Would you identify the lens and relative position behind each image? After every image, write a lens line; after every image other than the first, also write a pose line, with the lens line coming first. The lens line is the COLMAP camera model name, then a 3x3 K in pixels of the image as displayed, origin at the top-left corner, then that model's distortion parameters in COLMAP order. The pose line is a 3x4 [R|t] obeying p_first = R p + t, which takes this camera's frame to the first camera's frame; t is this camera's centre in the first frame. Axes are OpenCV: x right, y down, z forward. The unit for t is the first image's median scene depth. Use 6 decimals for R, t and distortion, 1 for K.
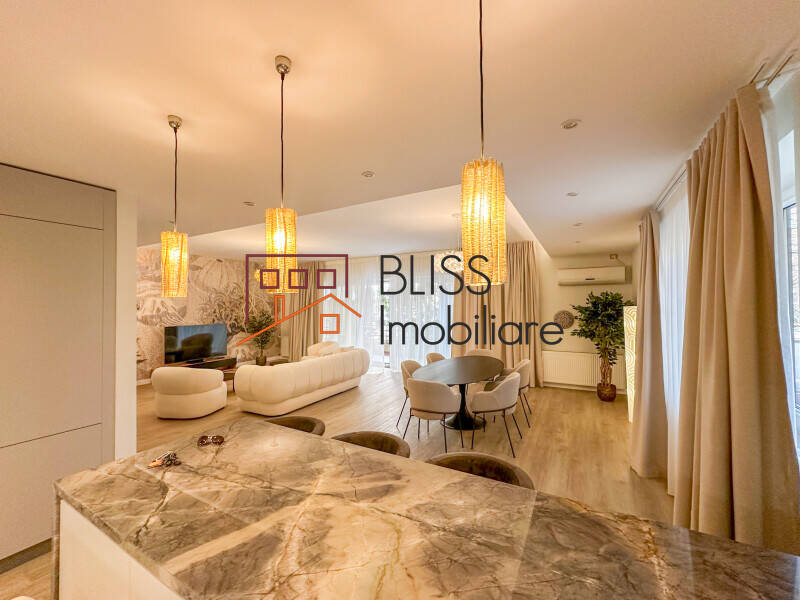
lens RADIAL K [[317.6, 0, 404.4], [0, 317.6, 302.4], [0, 0, 1]] dist [0.000829, 0.000039]
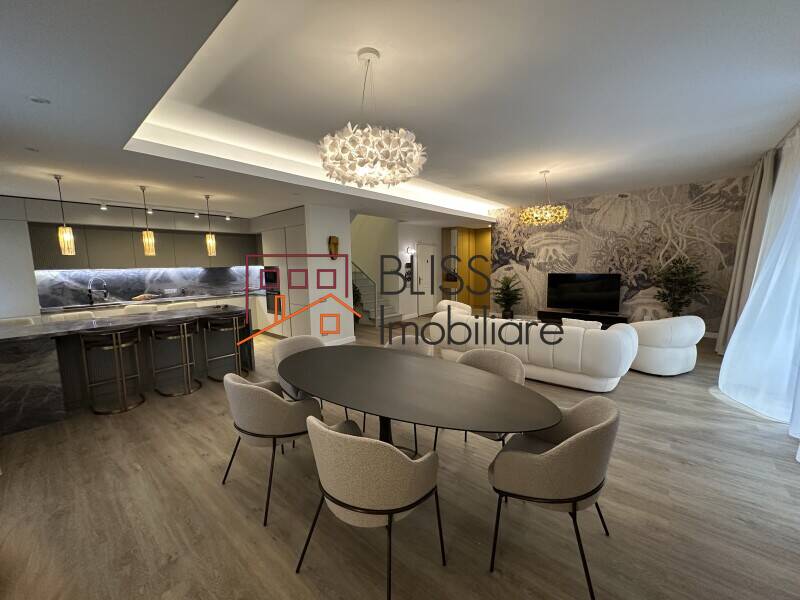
lens RADIAL K [[317.6, 0, 402.2], [0, 317.6, 302.3], [0, 0, 1]] dist [0.000829, 0.000039]
pose [[-0.189456, 0.134364, -0.972652, 0.361535], [0.028721, 0.990927, 0.131295, 0.015380], [0.981469, -0.003061, -0.191597, 0.620863]]
